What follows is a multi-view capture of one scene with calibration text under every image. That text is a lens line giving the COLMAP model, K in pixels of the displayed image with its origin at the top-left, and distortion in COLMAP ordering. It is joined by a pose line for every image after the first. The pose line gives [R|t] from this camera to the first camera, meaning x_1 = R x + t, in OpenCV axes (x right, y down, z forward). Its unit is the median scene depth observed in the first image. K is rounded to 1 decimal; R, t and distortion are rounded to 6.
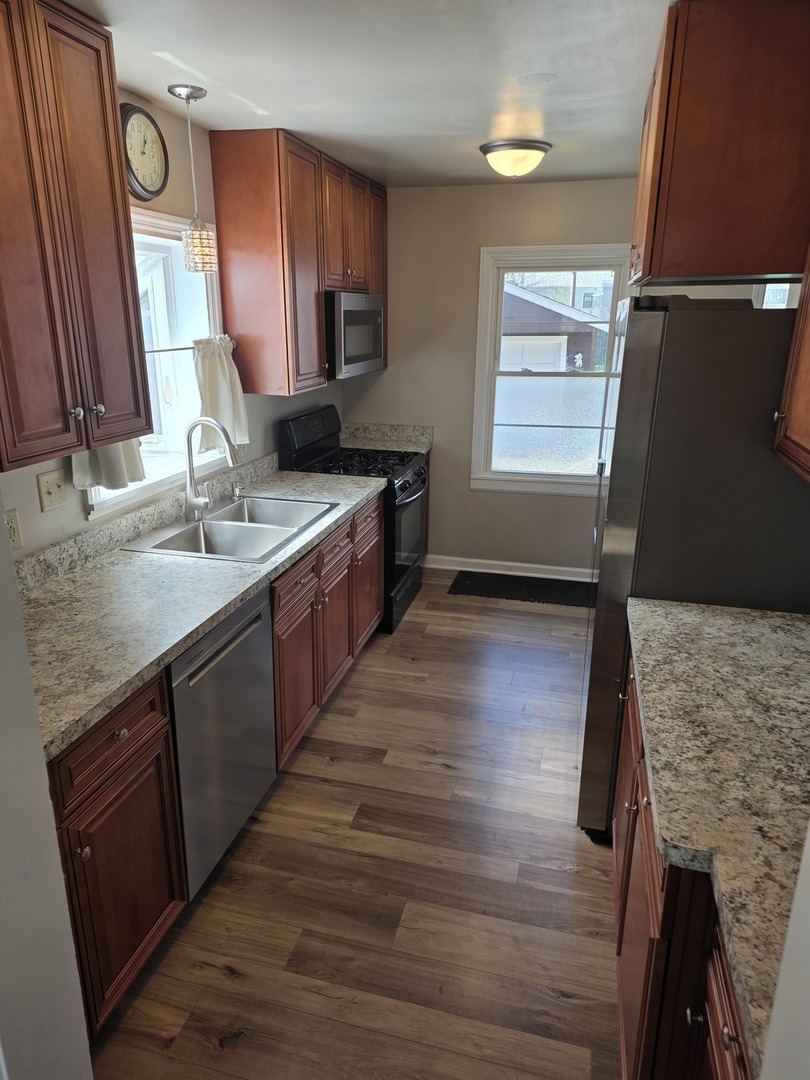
lens RADIAL K [[712.5, 0, 403.1], [0, 712.5, 538.4], [0, 0, 1]] dist [0.075276, -0.041644]
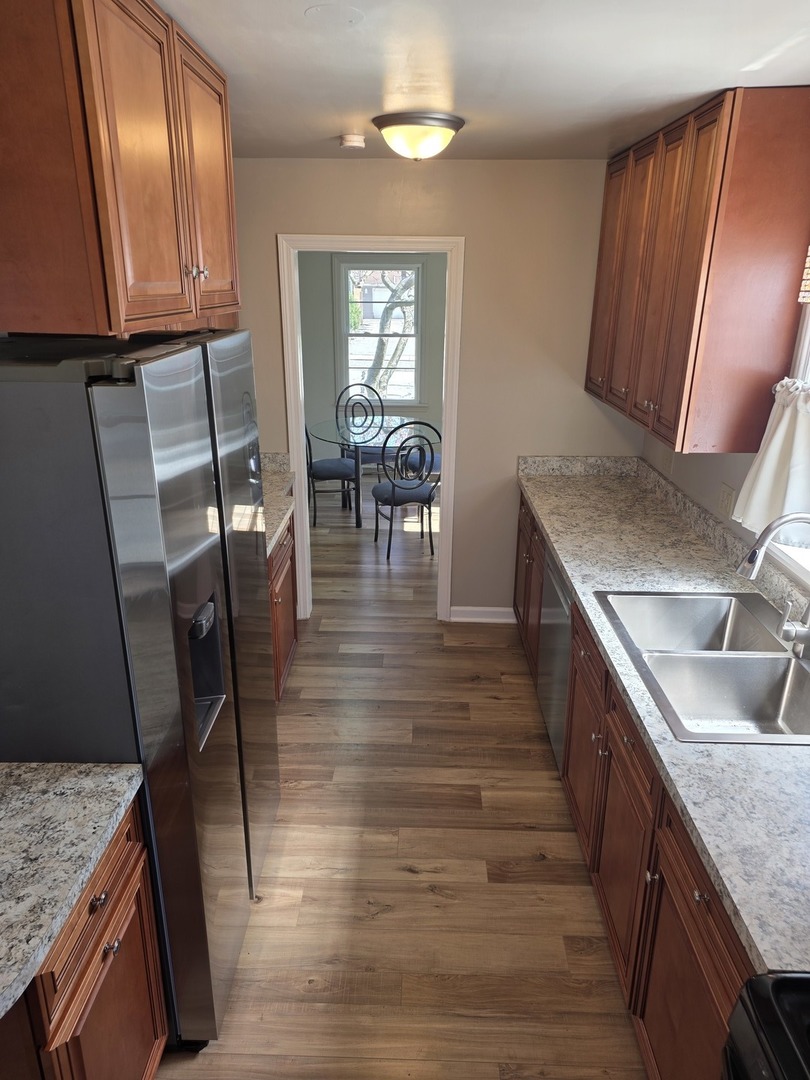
lens RADIAL K [[712.5, 0, 404.9], [0, 712.5, 537.8], [0, 0, 1]] dist [0.075276, -0.041644]
pose [[-0.973945, 0.061921, -0.218167, 0.258704], [-0.083241, 0.797249, 0.597883, -0.569285], [0.210955, 0.600466, -0.771323, 1.578267]]
